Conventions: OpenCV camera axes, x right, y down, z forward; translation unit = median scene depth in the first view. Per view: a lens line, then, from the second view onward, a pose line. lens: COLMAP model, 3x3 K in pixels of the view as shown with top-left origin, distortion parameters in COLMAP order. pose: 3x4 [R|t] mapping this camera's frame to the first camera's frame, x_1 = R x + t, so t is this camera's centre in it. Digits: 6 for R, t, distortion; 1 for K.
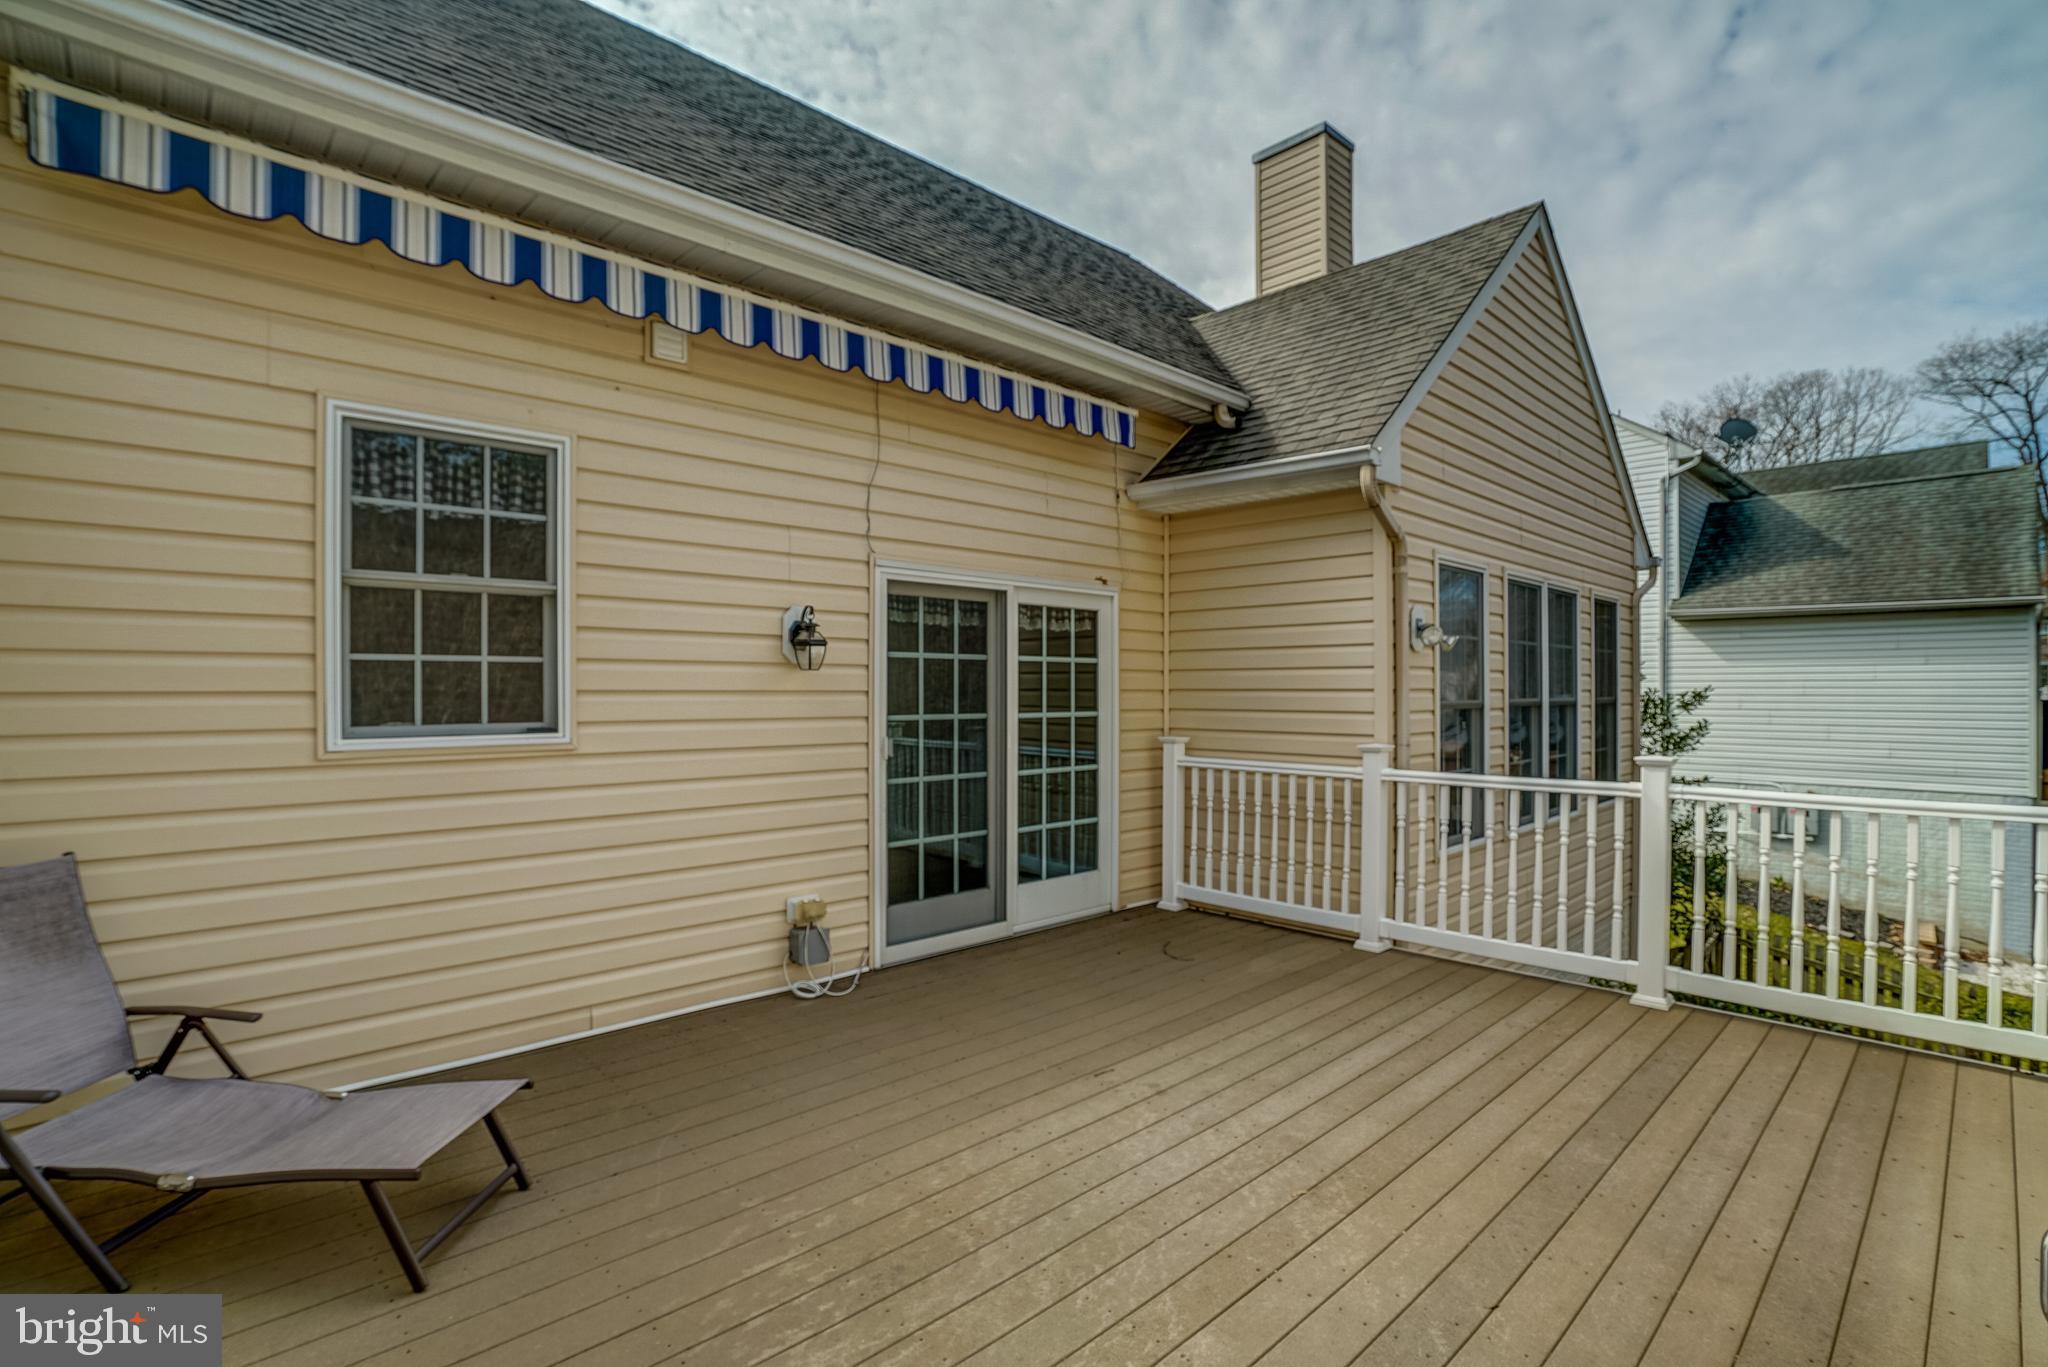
lens RADIAL K [[933.0, 0, 1011.2], [0, 933.0, 677.1], [0, 0, 1]] dist [-0.035080, 0.002055]
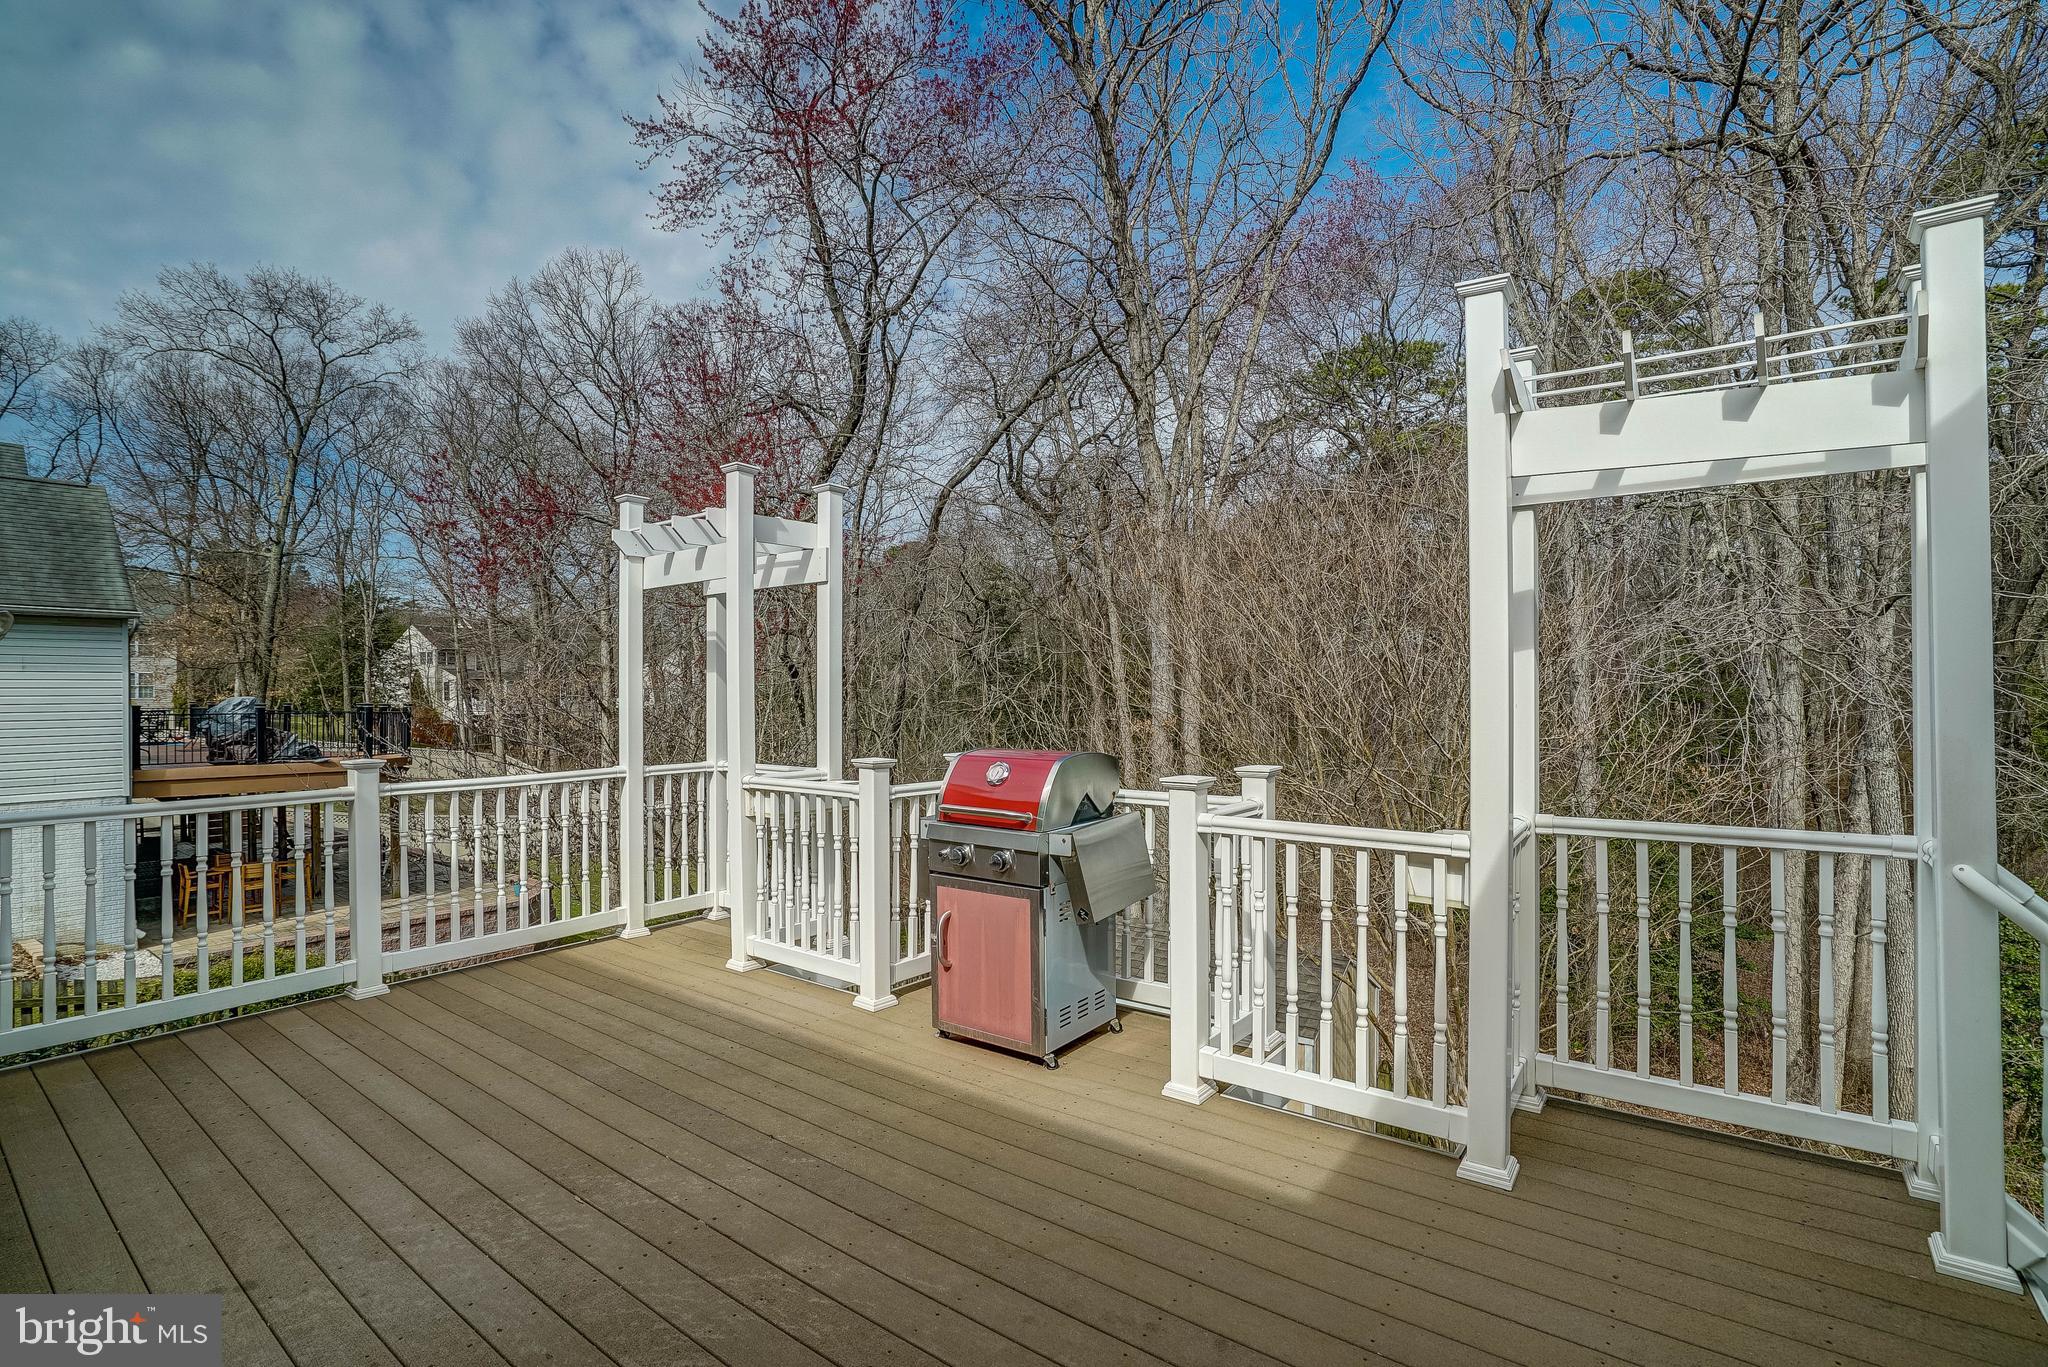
lens RADIAL K [[933.0, 0, 1014.5], [0, 933.0, 691.0], [0, 0, 1]] dist [-0.035080, 0.002055]
pose [[-0.167786, -0.000628, 0.985823, -0.548914], [-0.008260, 0.999966, -0.000769, -0.000713], [-0.985789, -0.008272, -0.167786, 0.506796]]
